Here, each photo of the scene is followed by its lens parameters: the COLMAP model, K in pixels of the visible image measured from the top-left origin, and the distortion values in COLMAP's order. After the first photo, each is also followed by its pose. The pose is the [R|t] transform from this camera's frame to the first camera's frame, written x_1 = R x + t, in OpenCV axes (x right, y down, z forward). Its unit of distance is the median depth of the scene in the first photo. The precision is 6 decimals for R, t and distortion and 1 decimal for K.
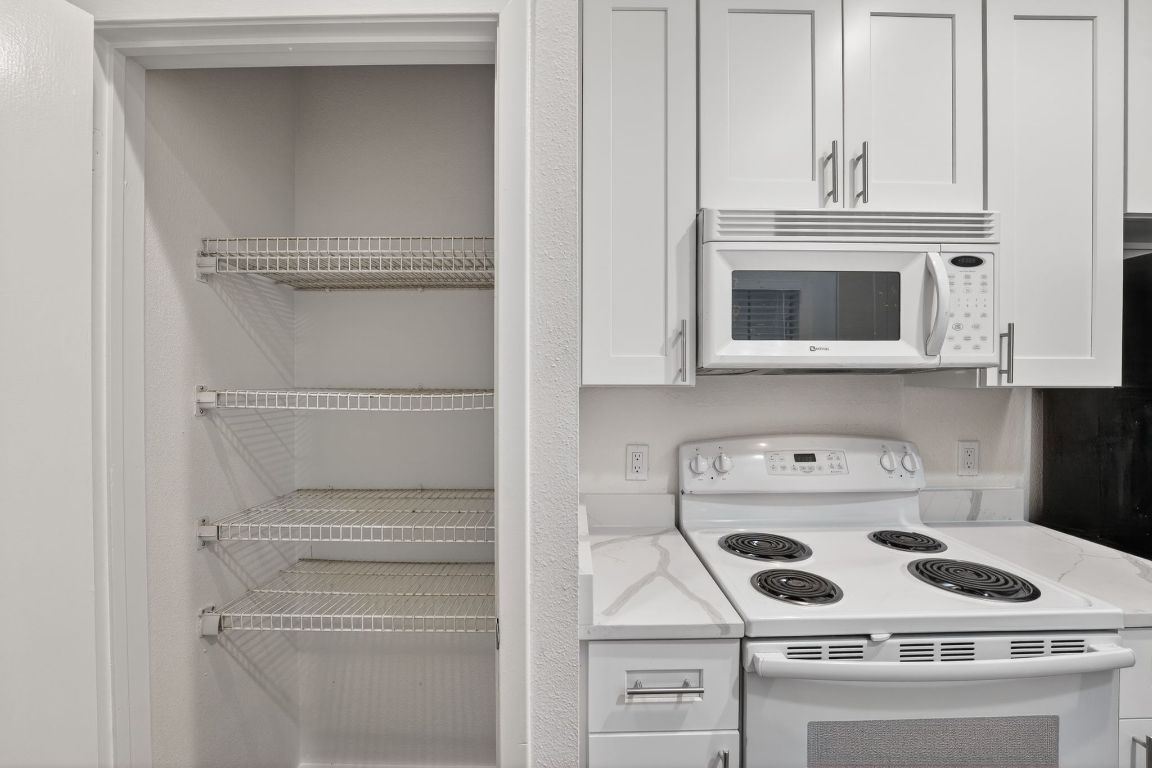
lens RADIAL K [[487.4, 0, 579.6], [0, 487.4, 384.7], [0, 0, 1]] dist [-0.015805, 0.001067]
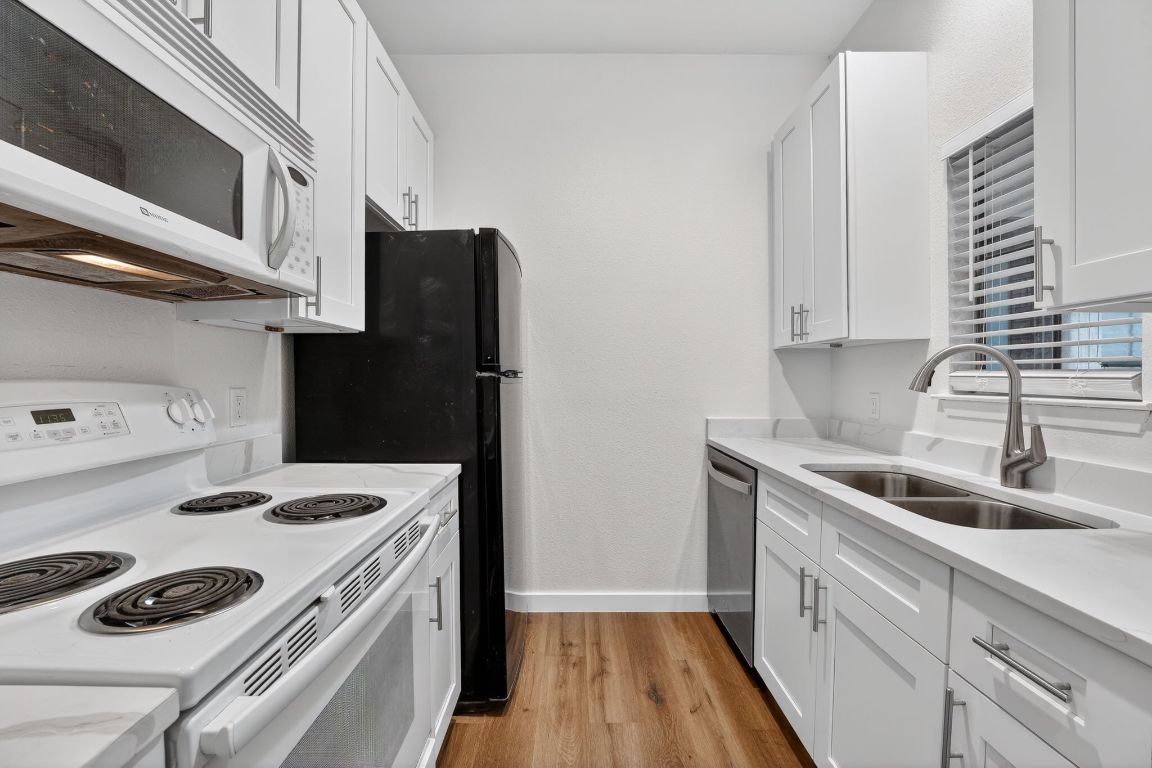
lens RADIAL K [[471.0, 0, 571.6], [0, 471.0, 386.7], [0, 0, 1]] dist [-0.025389, 0.001558]
pose [[0.020489, -0.015695, 0.999667, -0.086190], [0.014116, 0.999782, 0.015407, 0.143223], [-0.999690, 0.013796, 0.020707, 0.457291]]
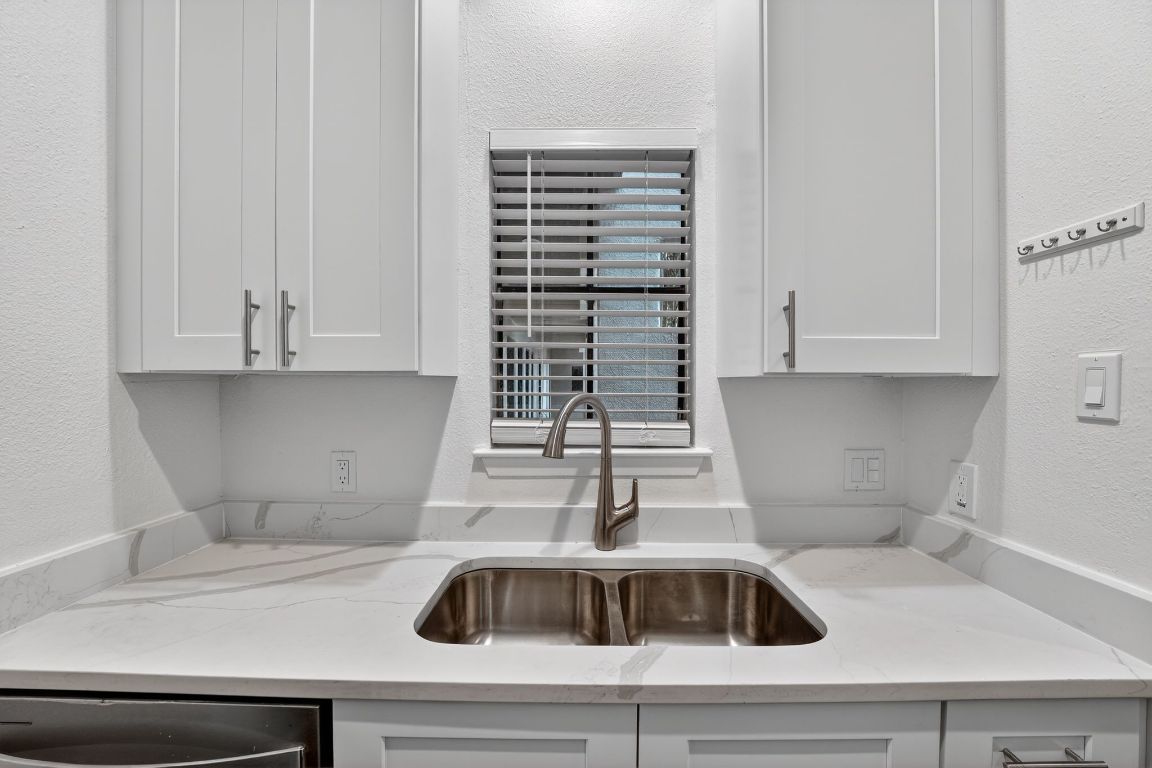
lens RADIAL K [[471.0, 0, 567.8], [0, 471.0, 392.2], [0, 0, 1]] dist [-0.025389, 0.001558]
pose [[-0.999755, 0.000793, 0.022111, 1.070395], [0.001428, 0.999586, 0.028720, 0.040526], [-0.022079, 0.028745, -0.999343, 0.462609]]
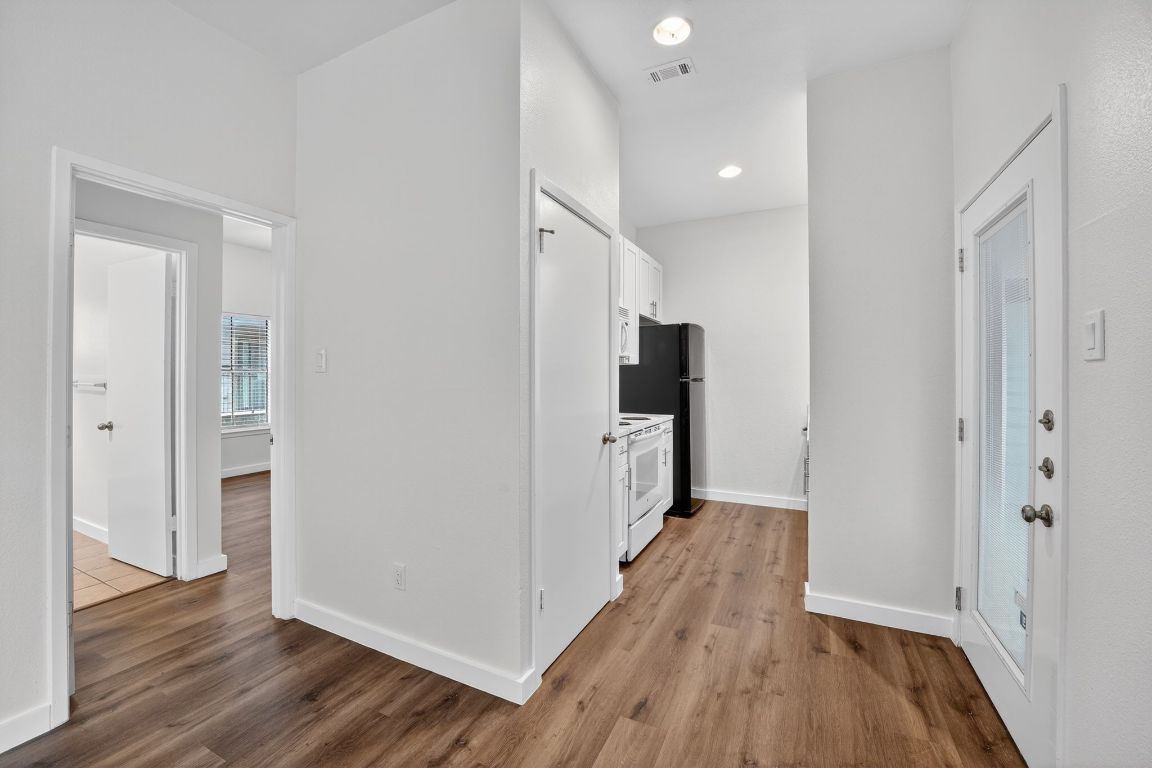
lens RADIAL K [[471.0, 0, 581.7], [0, 471.0, 376.5], [0, 0, 1]] dist [-0.025389, 0.001558]
pose [[0.447108, 0.004864, 0.894467, -2.112838], [0.007704, 0.999927, -0.009288, 0.120284], [-0.894447, 0.011044, 0.447038, -0.126263]]
